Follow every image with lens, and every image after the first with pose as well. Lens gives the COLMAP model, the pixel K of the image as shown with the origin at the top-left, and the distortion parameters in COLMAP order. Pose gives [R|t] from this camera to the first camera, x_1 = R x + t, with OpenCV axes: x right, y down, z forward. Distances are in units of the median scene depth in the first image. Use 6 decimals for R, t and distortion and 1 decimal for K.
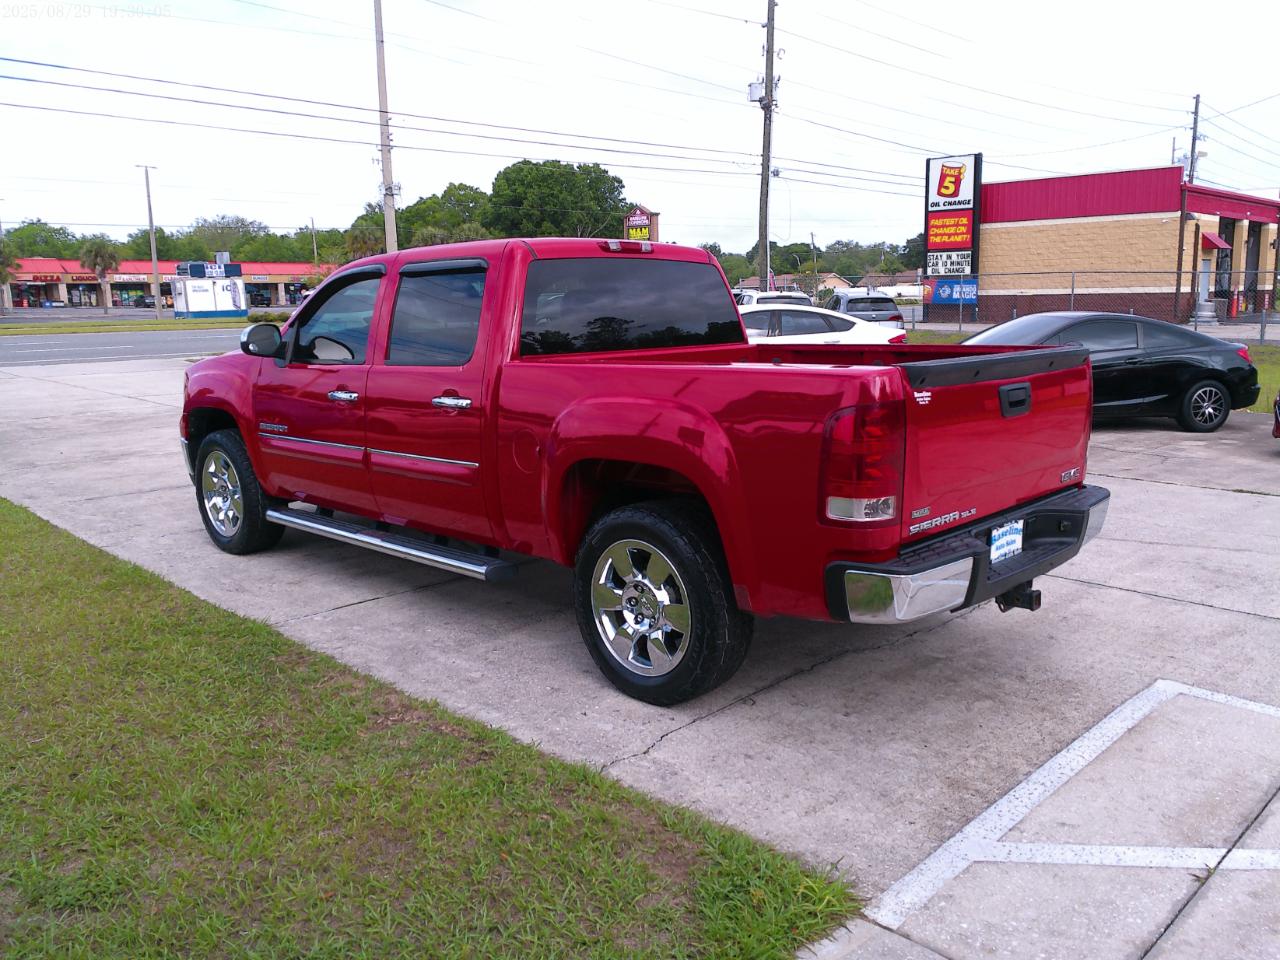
lens RADIAL K [[1030.3, 0, 646.5], [0, 1030.3, 465.2], [0, 0, 1]] dist [0.014198, -0.008616]
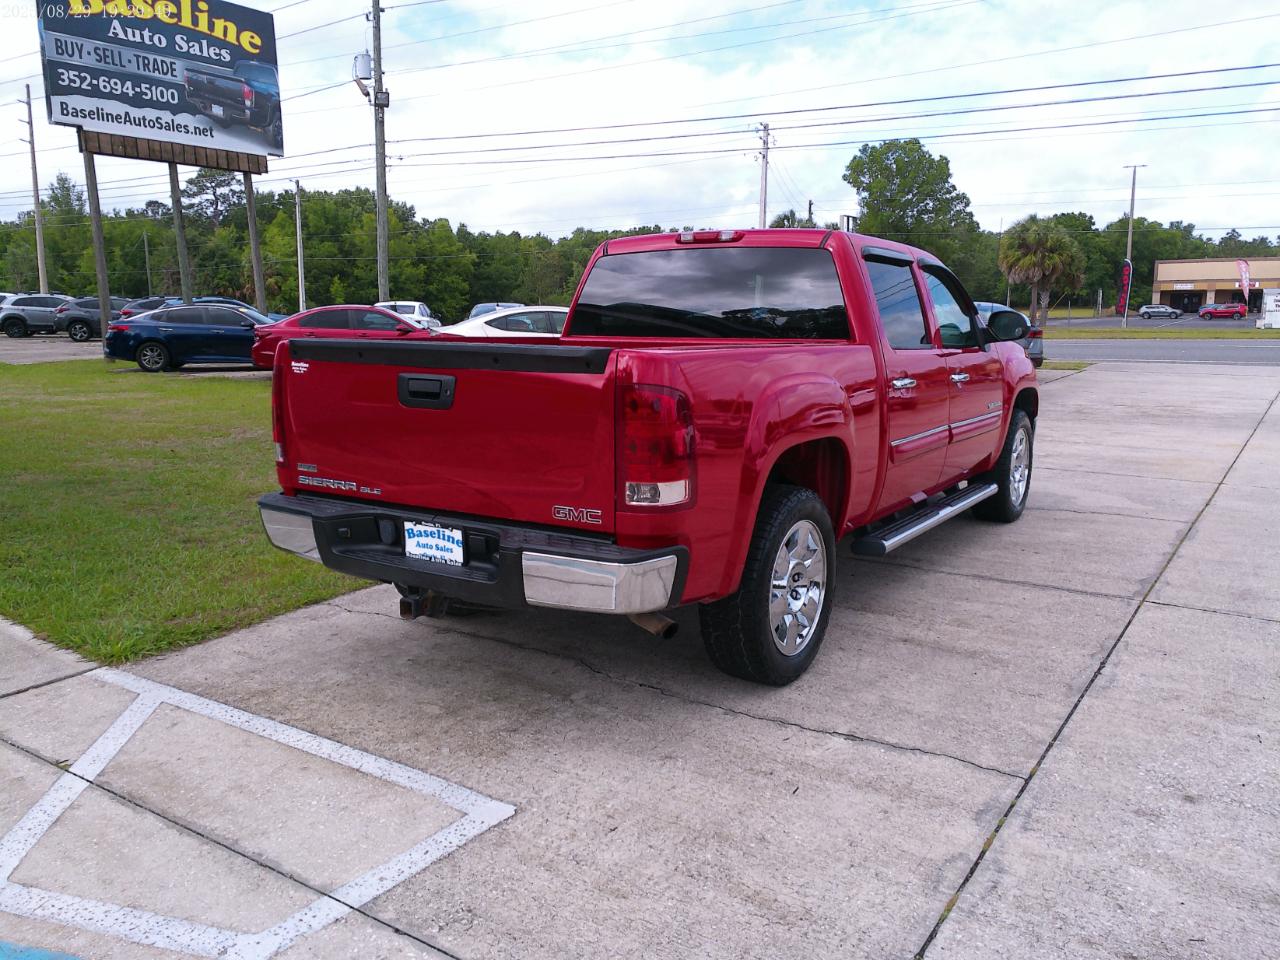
lens RADIAL K [[1016.1, 0, 645.5], [0, 1016.1, 467.4], [0, 0, 1]] dist [0.027747, -0.027510]
pose [[0.185325, 0.160476, -0.969486, 0.879365], [-0.160971, 0.978207, 0.131148, -0.101108], [0.969403, 0.131754, 0.207118, 0.684756]]
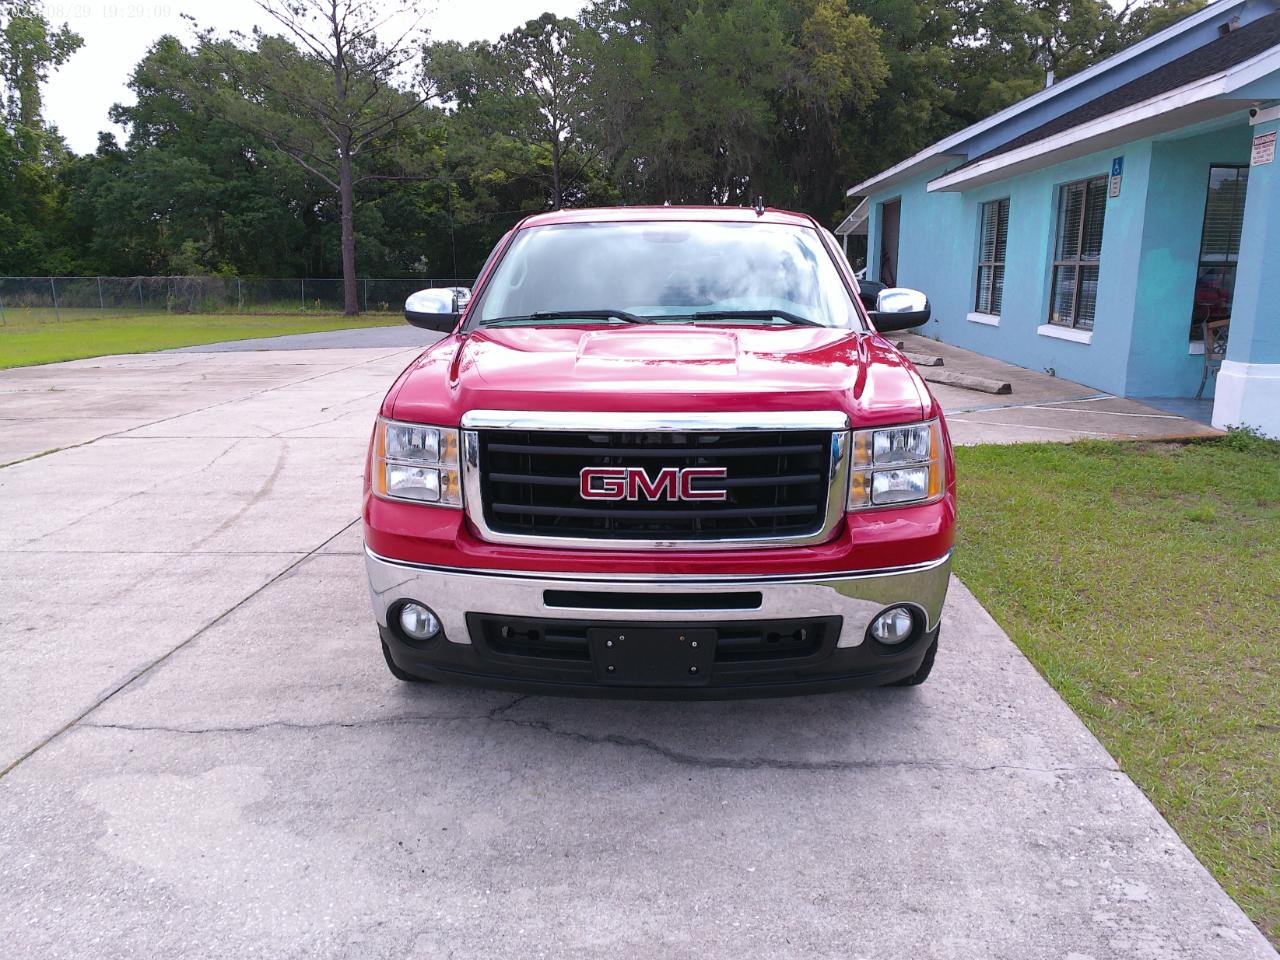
lens RADIAL K [[1029.2, 0, 662.1], [0, 1029.2, 482.1], [0, 0, 1]] dist [0.023019, -0.019889]
pose [[-0.668644, -0.140275, 0.730232, -0.852545], [0.129934, 0.944894, 0.300486, -0.259959], [-0.732143, 0.295800, -0.613571, 1.662812]]
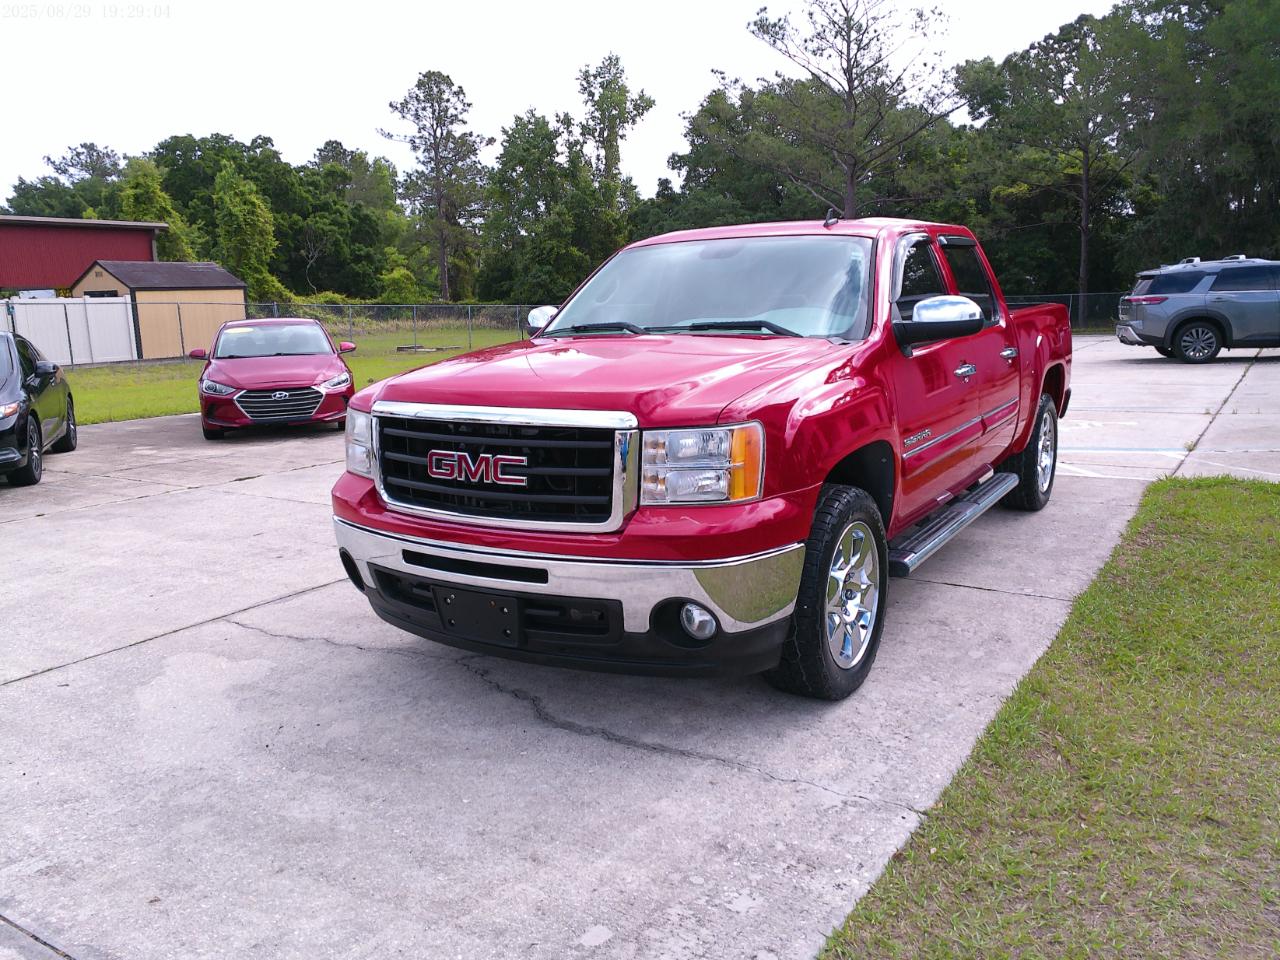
lens RADIAL K [[1010.3, 0, 640.0], [0, 1010.3, 480.0], [0, 0, 1]] dist [0.031534, -0.031053]
pose [[-0.214360, -0.159598, 0.963628, -1.066773], [0.188388, 0.961281, 0.201117, -0.199811], [-0.958415, 0.224647, -0.175994, 1.366766]]
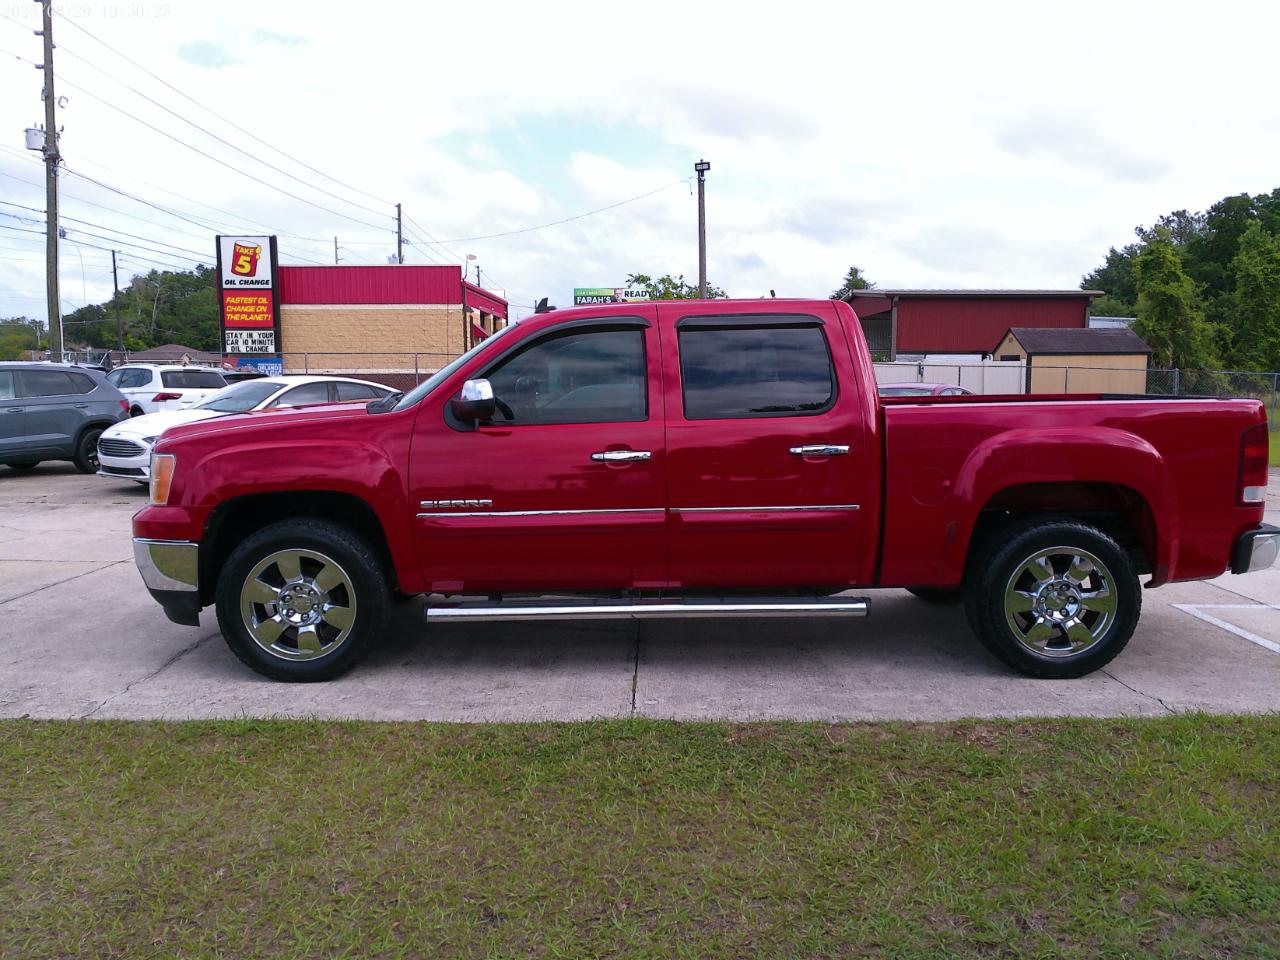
lens RADIAL K [[1010.3, 0, 640.0], [0, 1010.3, 480.0], [0, 0, 1]] dist [0.031534, -0.031053]
pose [[0.716594, -0.063725, 0.694573, -0.848568], [0.107051, 0.994067, -0.019243, -0.026147], [-0.689226, 0.088144, 0.719165, 0.323938]]
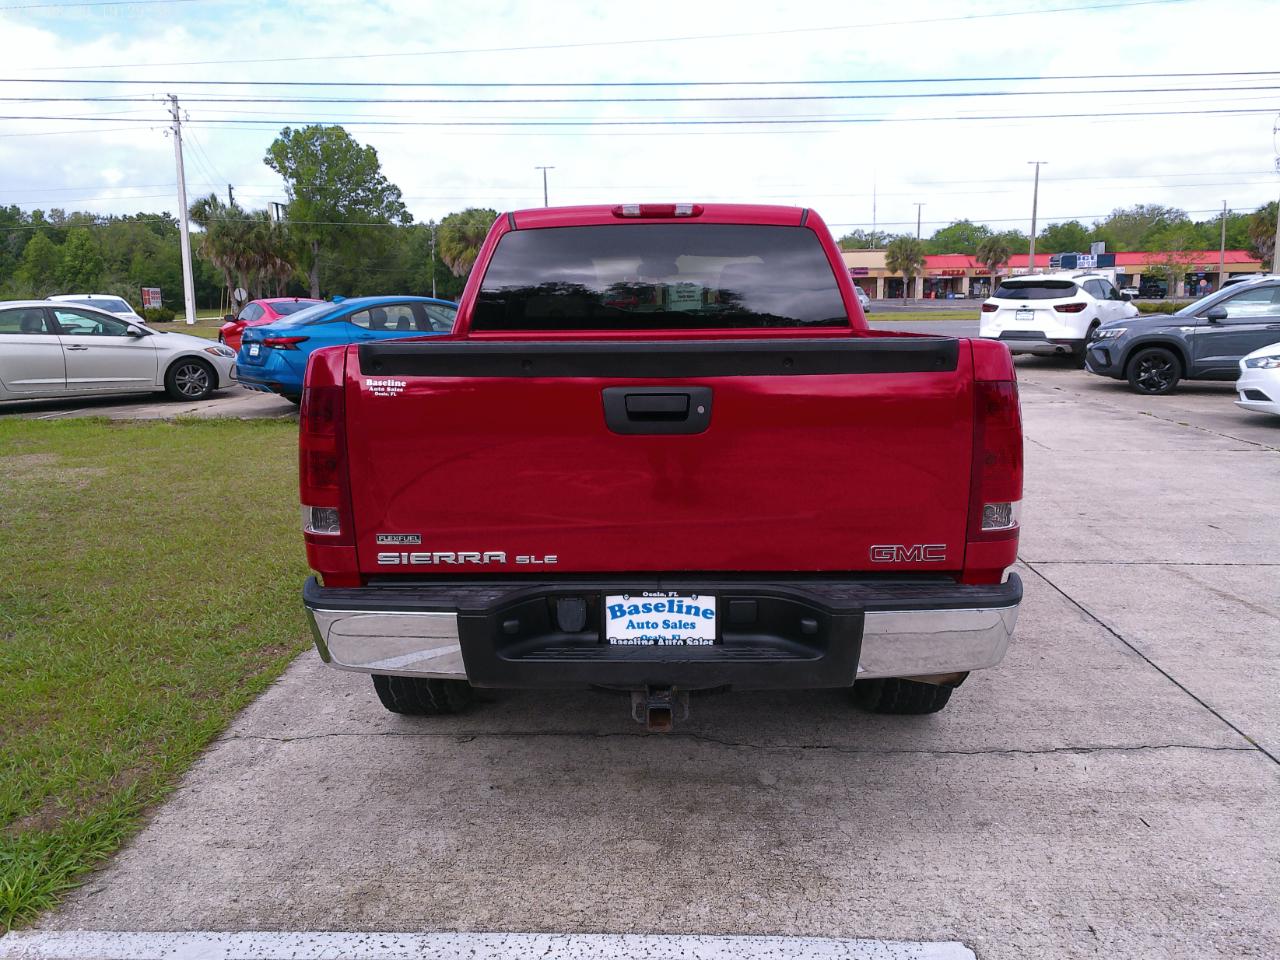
lens RADIAL K [[1036.4, 0, 653.2], [0, 1036.4, 461.2], [0, 0, 1]] dist [0.009067, -0.009104]
pose [[0.671153, 0.117051, -0.732020, 0.576253], [-0.115187, 0.991929, 0.053001, -0.045084], [0.732316, 0.048747, 0.679218, 0.368057]]
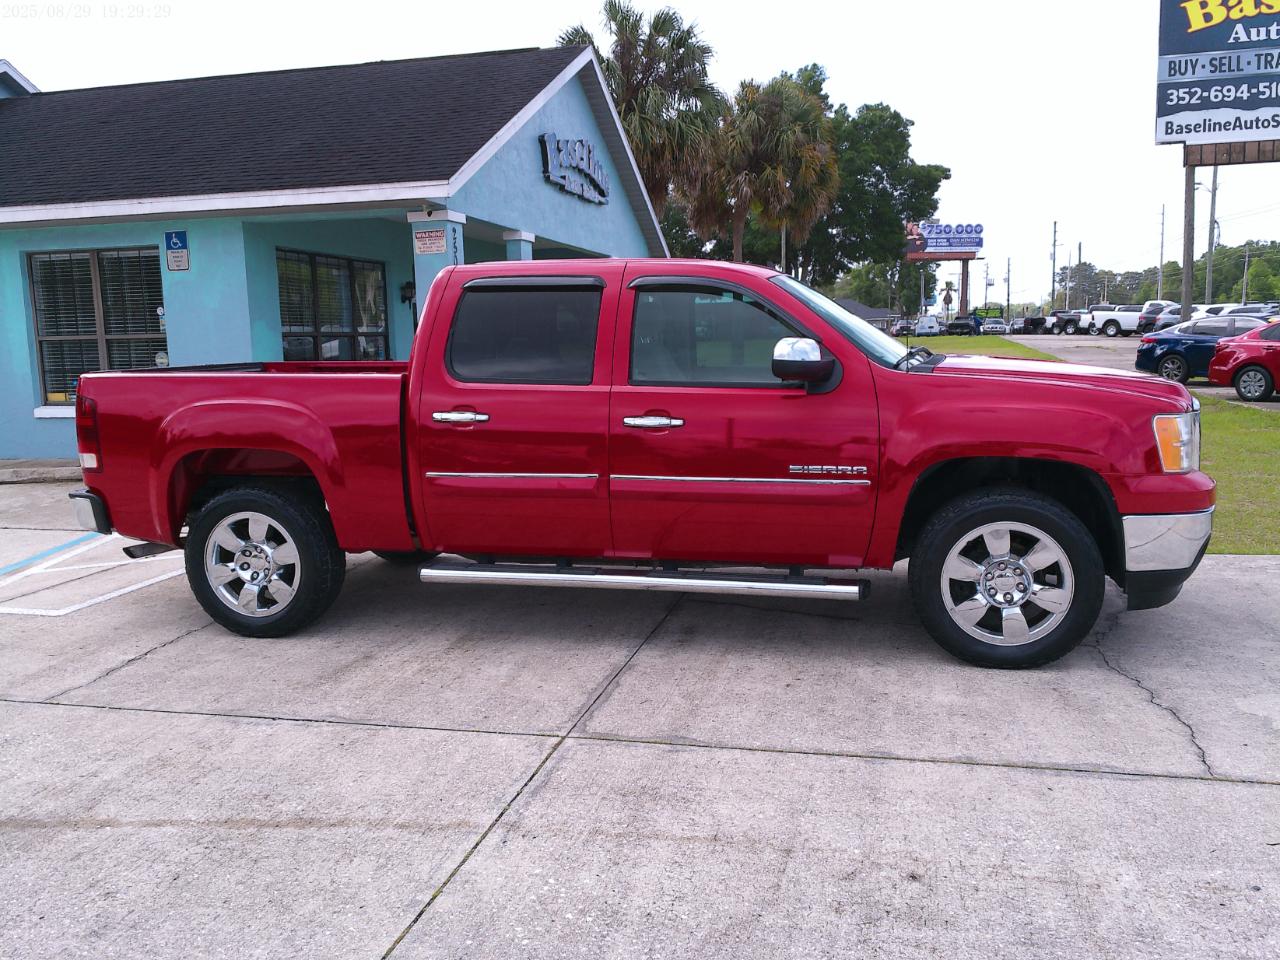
lens RADIAL K [[1014.3, 0, 651.4], [0, 1014.3, 484.9], [0, 0, 1]] dist [0.024683, -0.034787]
pose [[-0.854339, 0.106378, -0.508713, 0.374258], [-0.052960, 0.955913, 0.288836, -0.291333], [0.517011, 0.273705, -0.811040, 1.842884]]
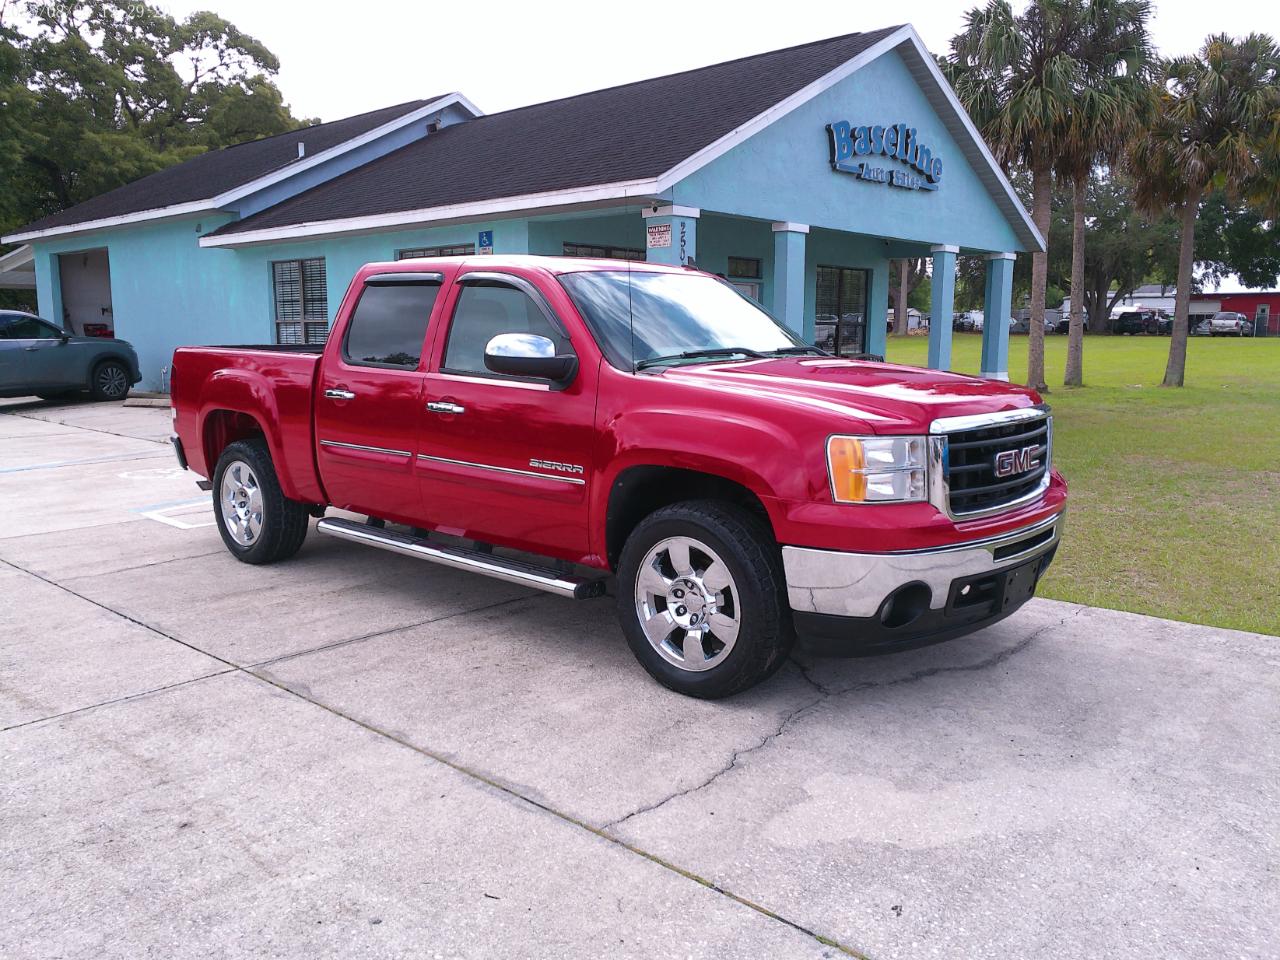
lens RADIAL K [[1011.4, 0, 660.1], [0, 1011.4, 482.2], [0, 0, 1]] dist [0.024607, -0.011927]
pose [[-0.999071, 0.016171, -0.039953, -0.192628], [0.002982, 0.950665, 0.310206, -0.313927], [0.042999, 0.309799, -0.949829, 2.026981]]
